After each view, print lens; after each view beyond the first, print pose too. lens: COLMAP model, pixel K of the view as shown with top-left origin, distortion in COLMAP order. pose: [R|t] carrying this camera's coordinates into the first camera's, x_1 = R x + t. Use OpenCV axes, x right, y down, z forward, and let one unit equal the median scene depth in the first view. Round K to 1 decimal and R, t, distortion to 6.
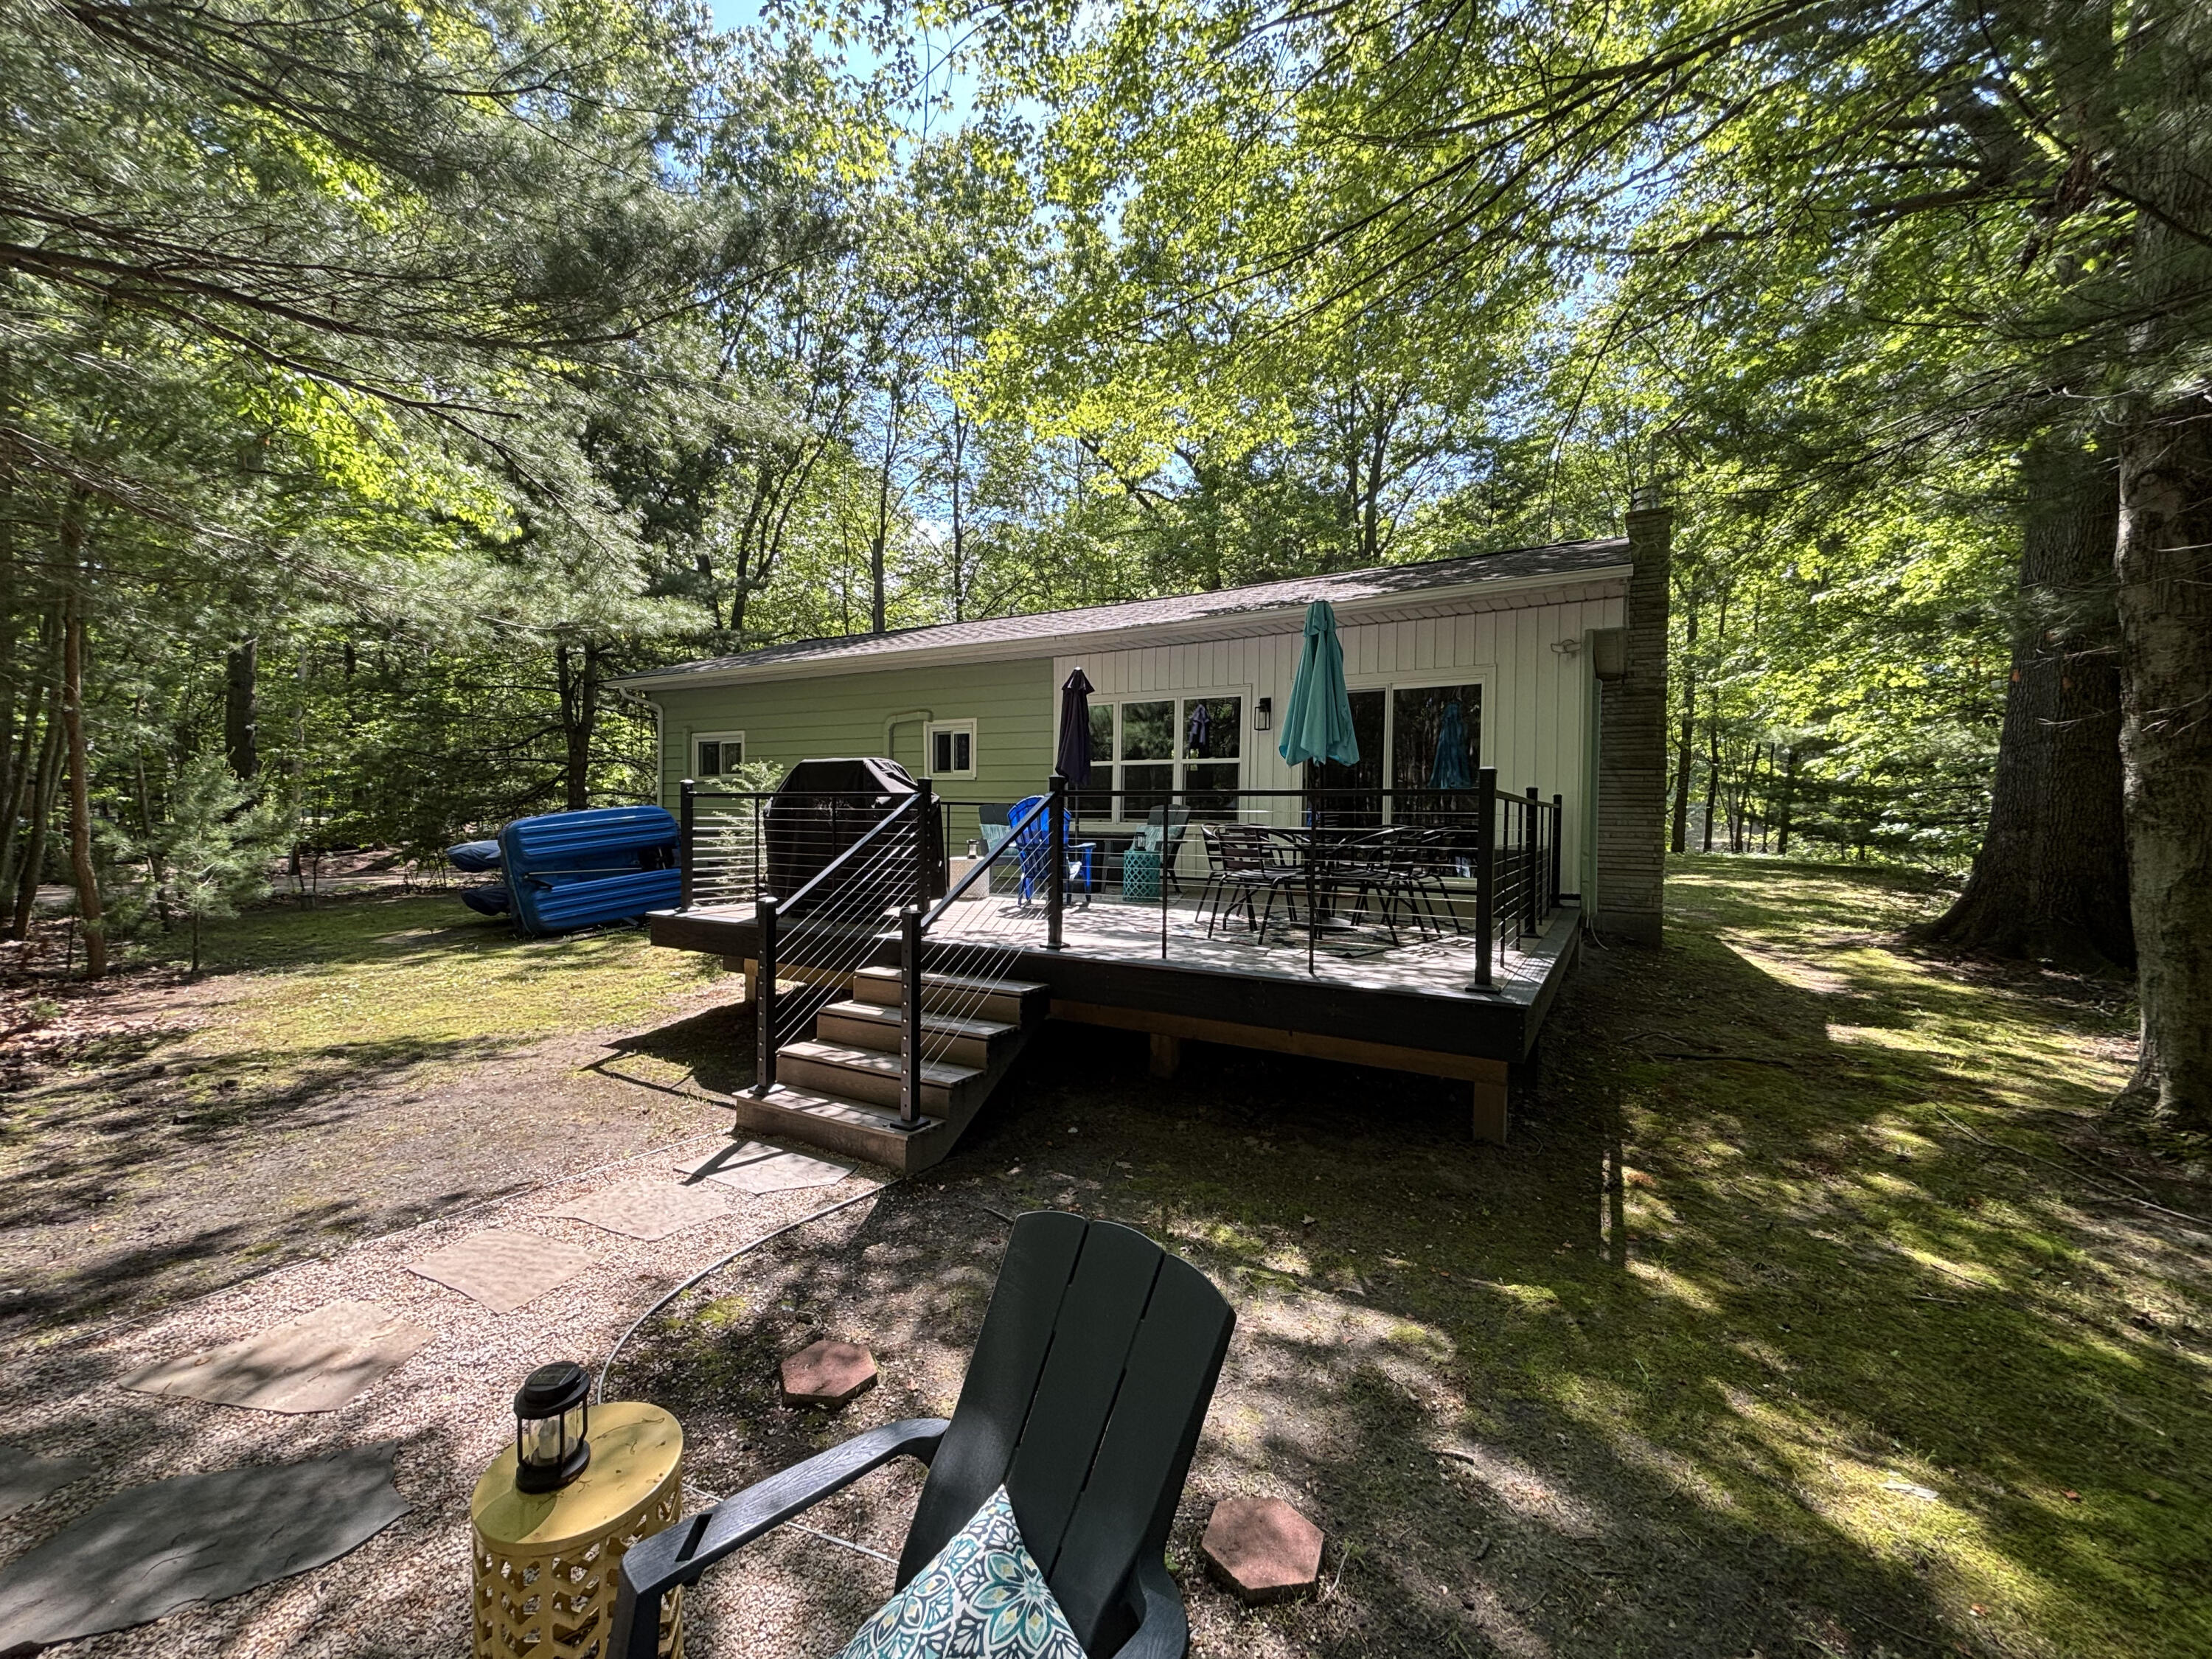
lens RADIAL K [[895.6, 0, 1105.8], [0, 895.6, 832.4], [0, 0, 1]] dist [0.002206, 0.000391]
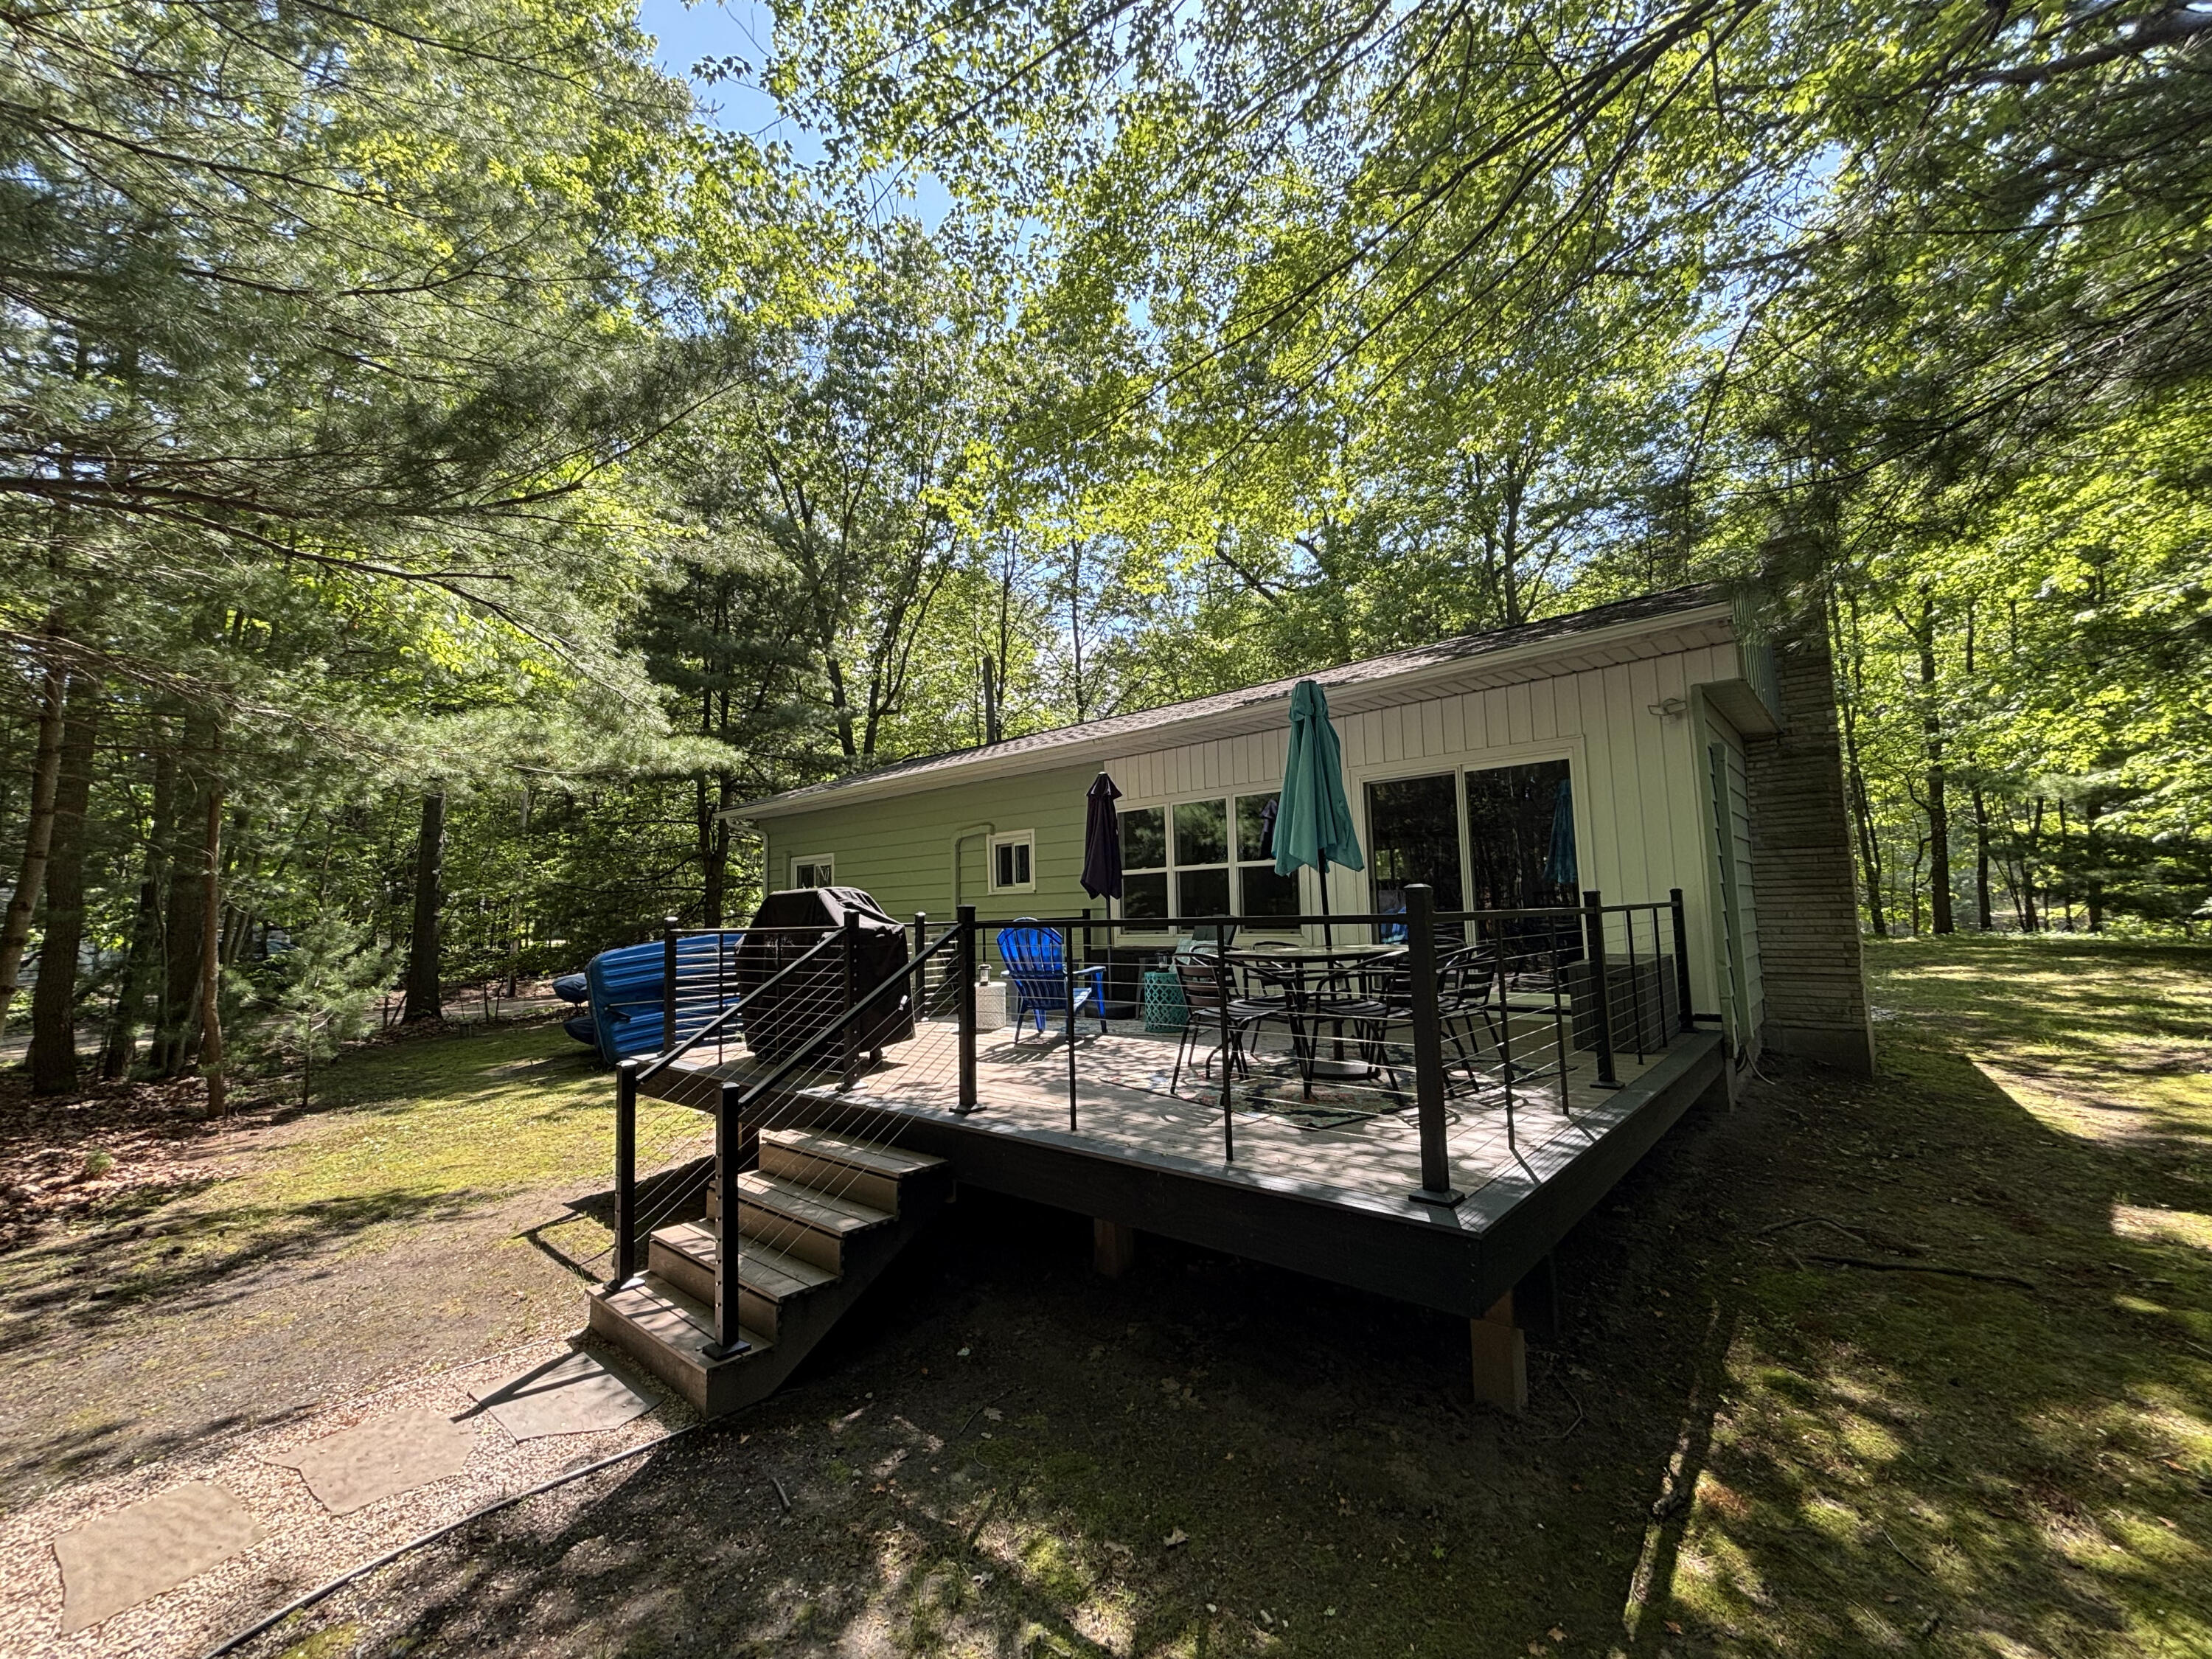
lens RADIAL K [[895.6, 0, 1105.6], [0, 895.6, 828.1], [0, 0, 1]] dist [0.002206, 0.000391]
pose [[0.979491, -0.058323, -0.192863, 0.163595], [0.036297, 0.992606, -0.115826, -0.021058], [0.198193, 0.106450, 0.974365, 0.116204]]
